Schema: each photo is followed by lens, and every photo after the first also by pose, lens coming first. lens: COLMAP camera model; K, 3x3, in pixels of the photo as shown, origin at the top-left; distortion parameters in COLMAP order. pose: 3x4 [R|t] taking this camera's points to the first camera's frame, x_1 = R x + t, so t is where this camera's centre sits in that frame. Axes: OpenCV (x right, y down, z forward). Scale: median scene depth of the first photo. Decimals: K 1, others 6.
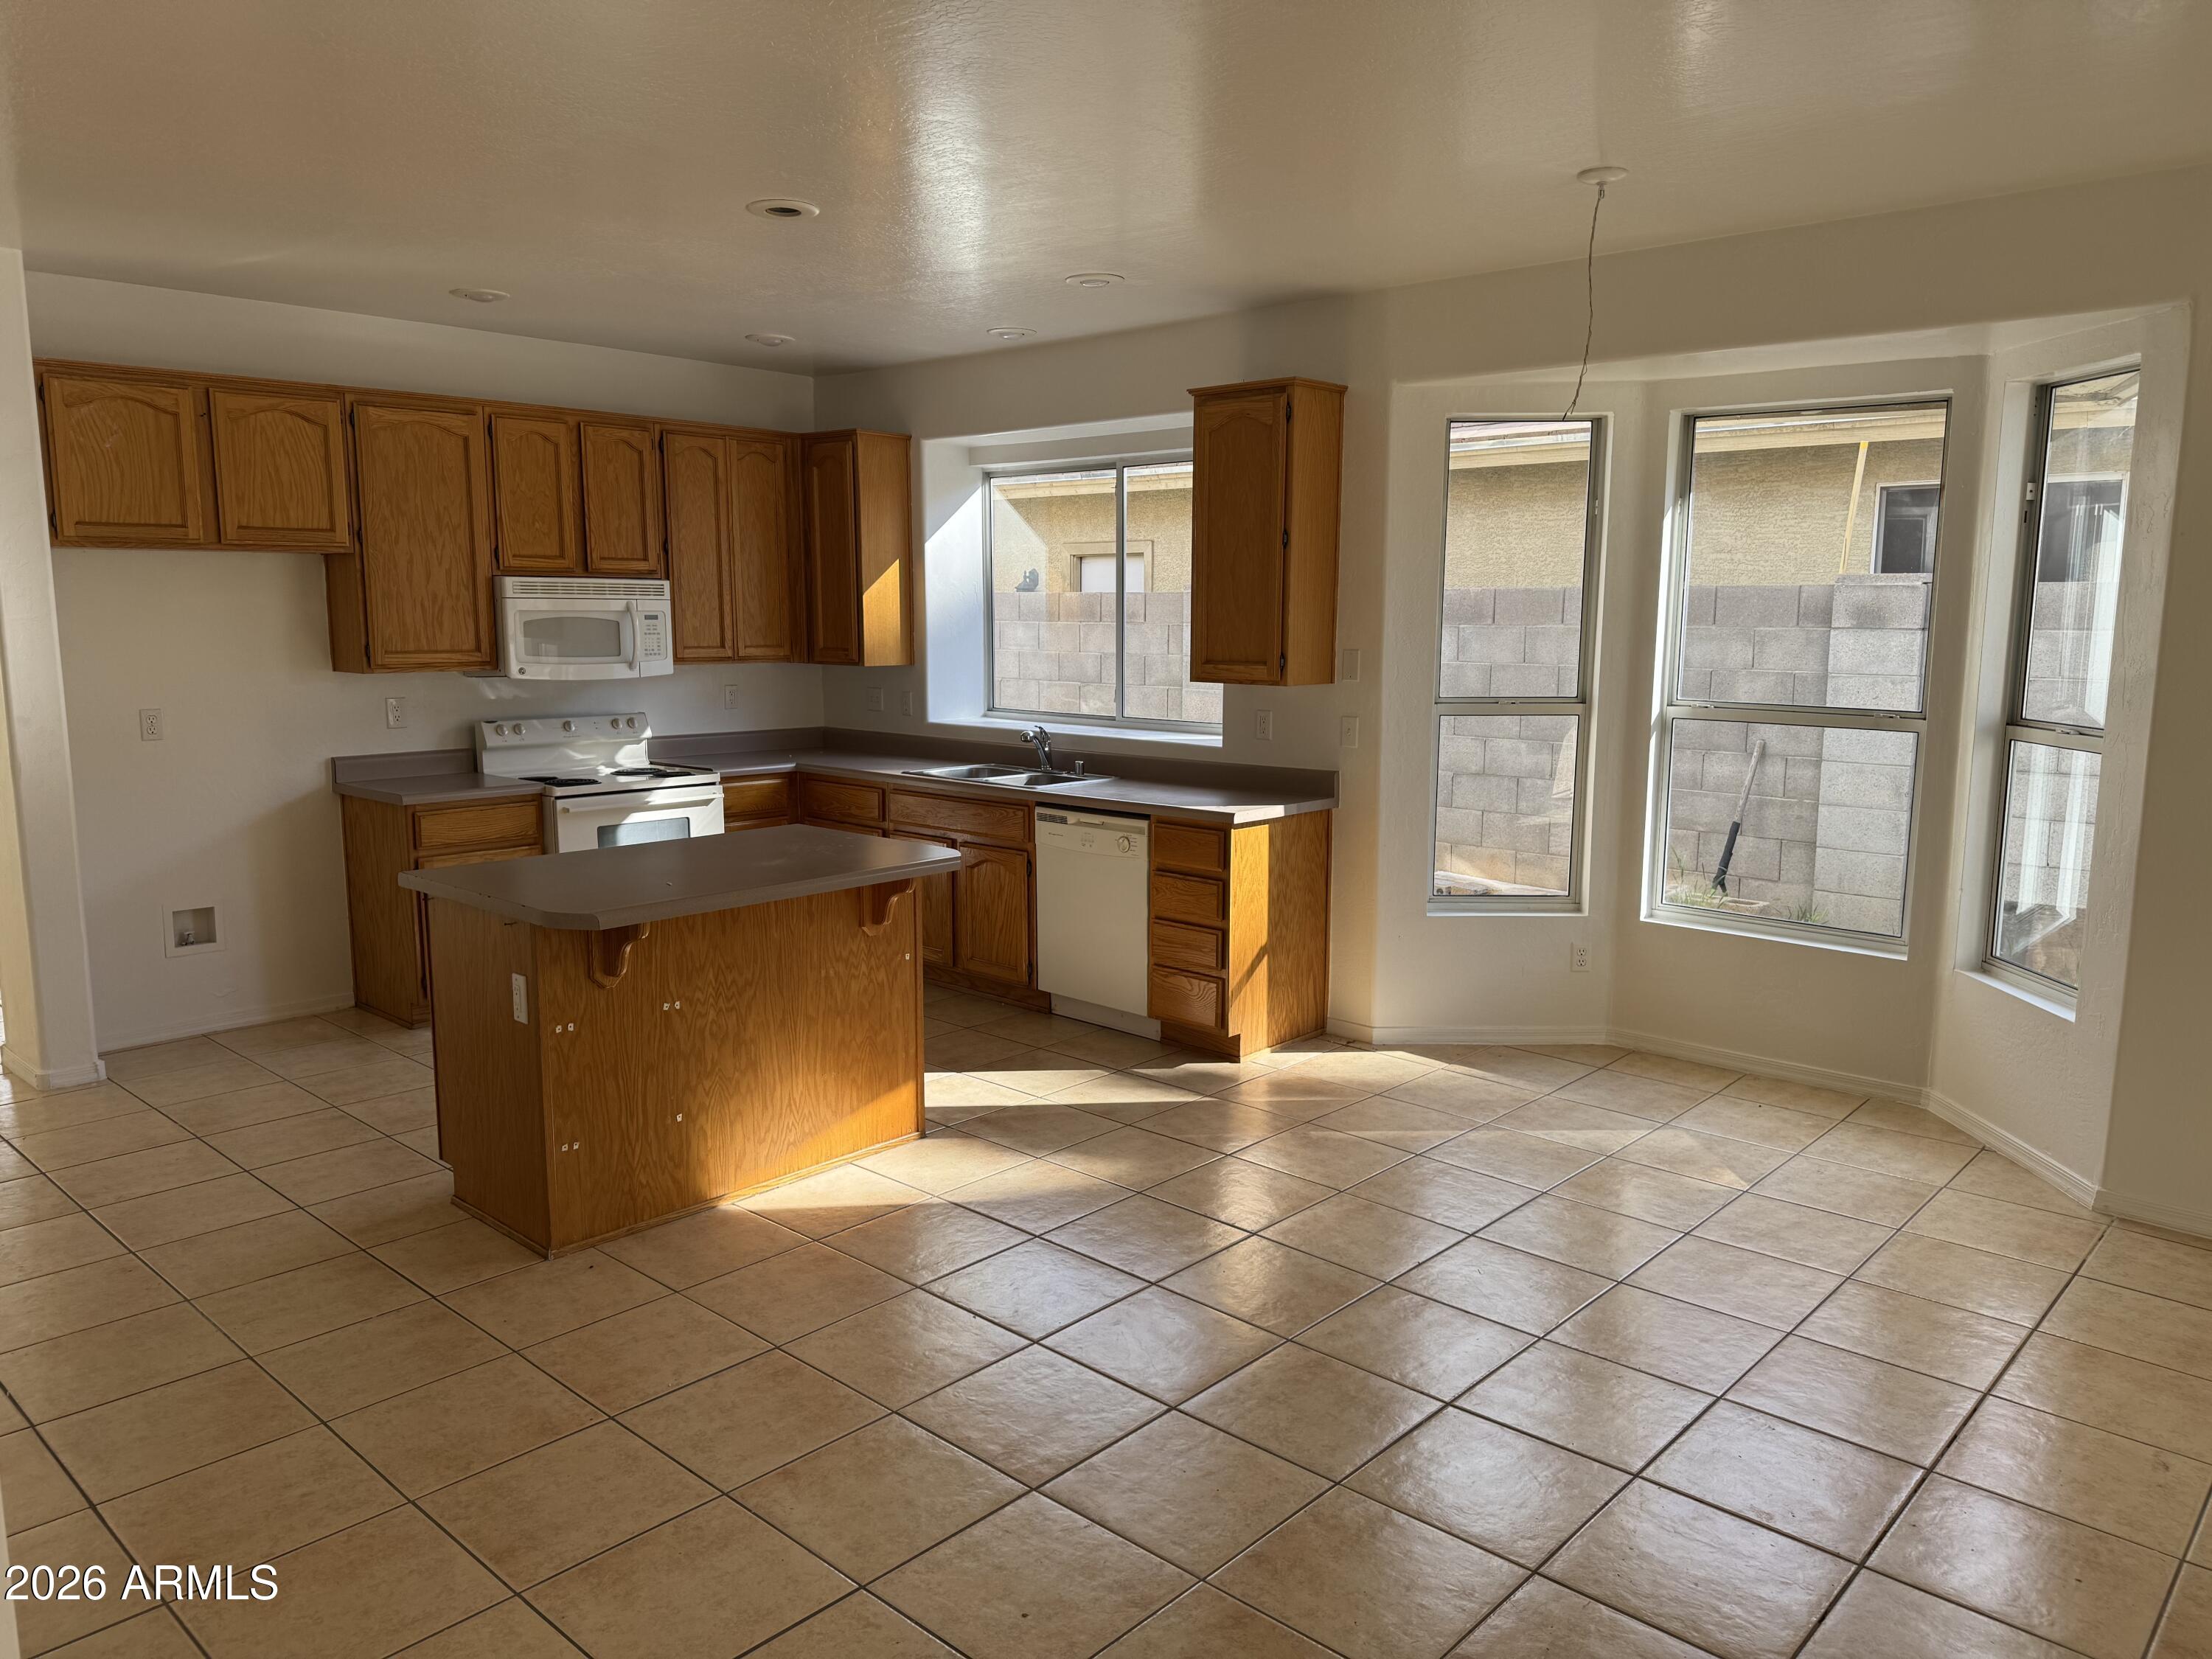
lens RADIAL K [[1554.3, 0, 1106.0], [0, 1554.3, 829.5], [0, 0, 1]] dist [0.201761, -0.356530]
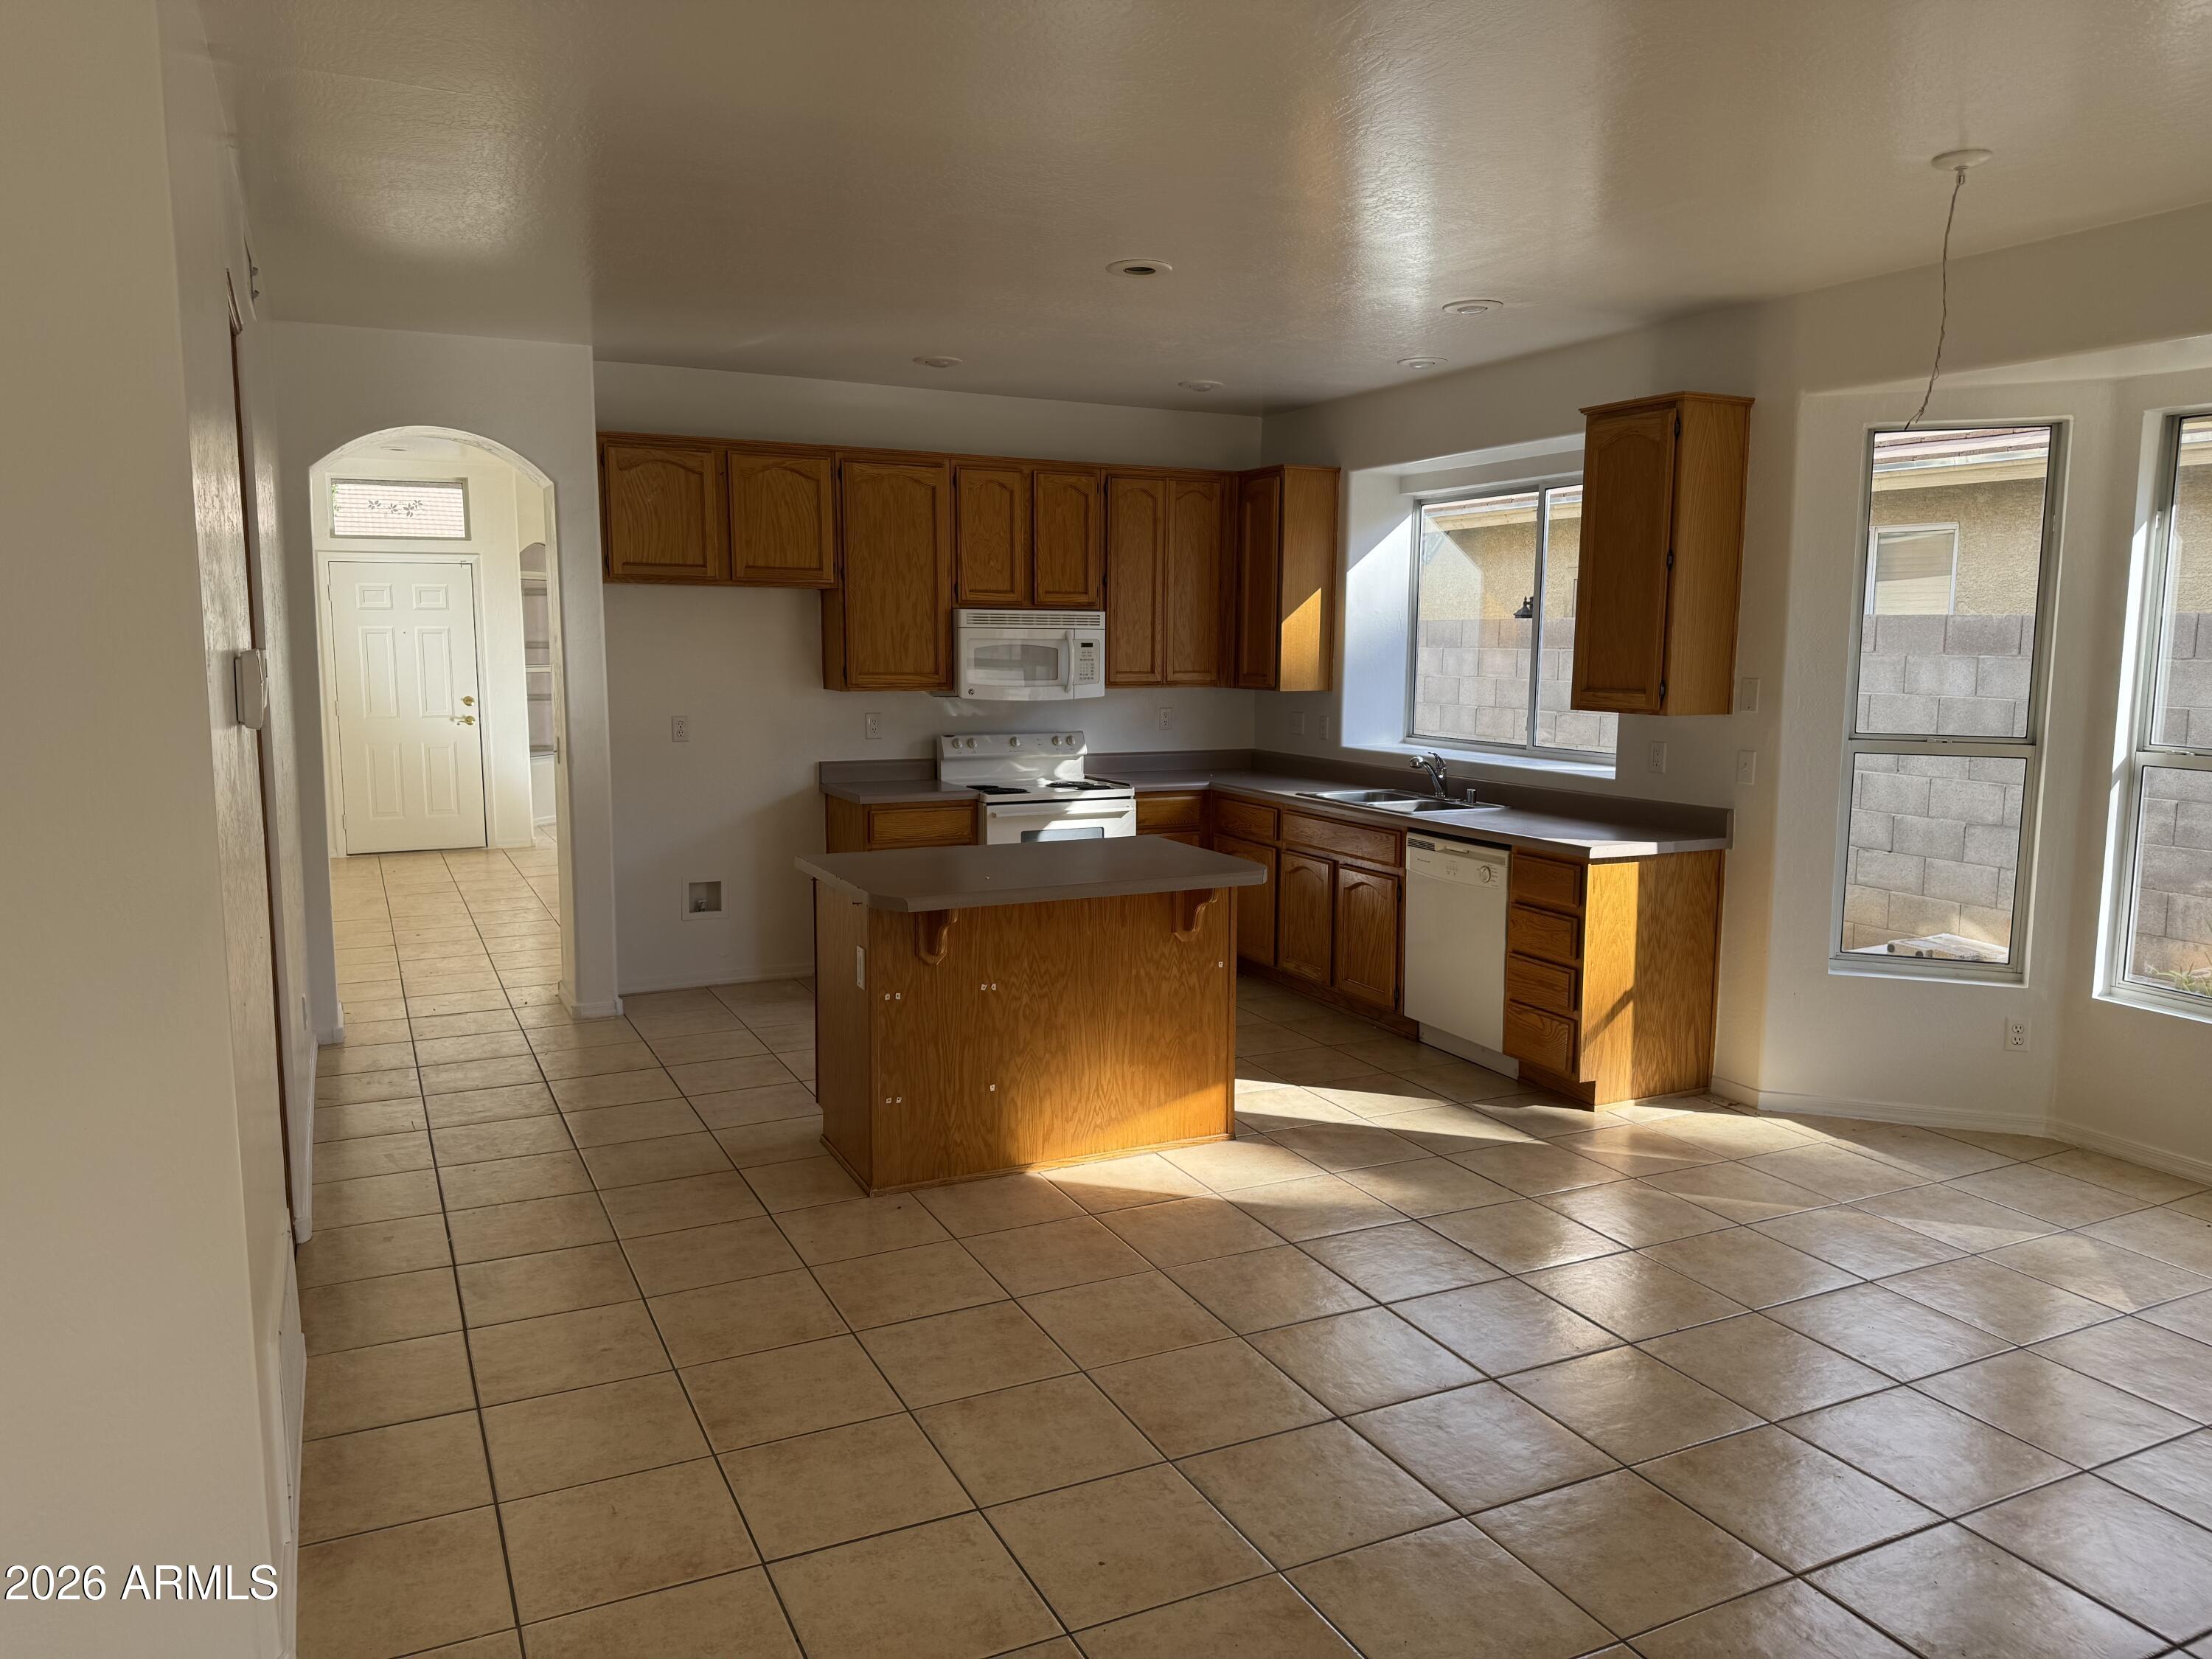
lens RADIAL K [[1554.3, 0, 1106.0], [0, 1554.3, 829.5], [0, 0, 1]] dist [0.201761, -0.356530]
pose [[0.933477, 0.049453, -0.355212, 0.138823], [-0.056086, 0.998391, -0.008395, 0.003128], [0.354225, 0.027759, 0.934748, -0.008690]]
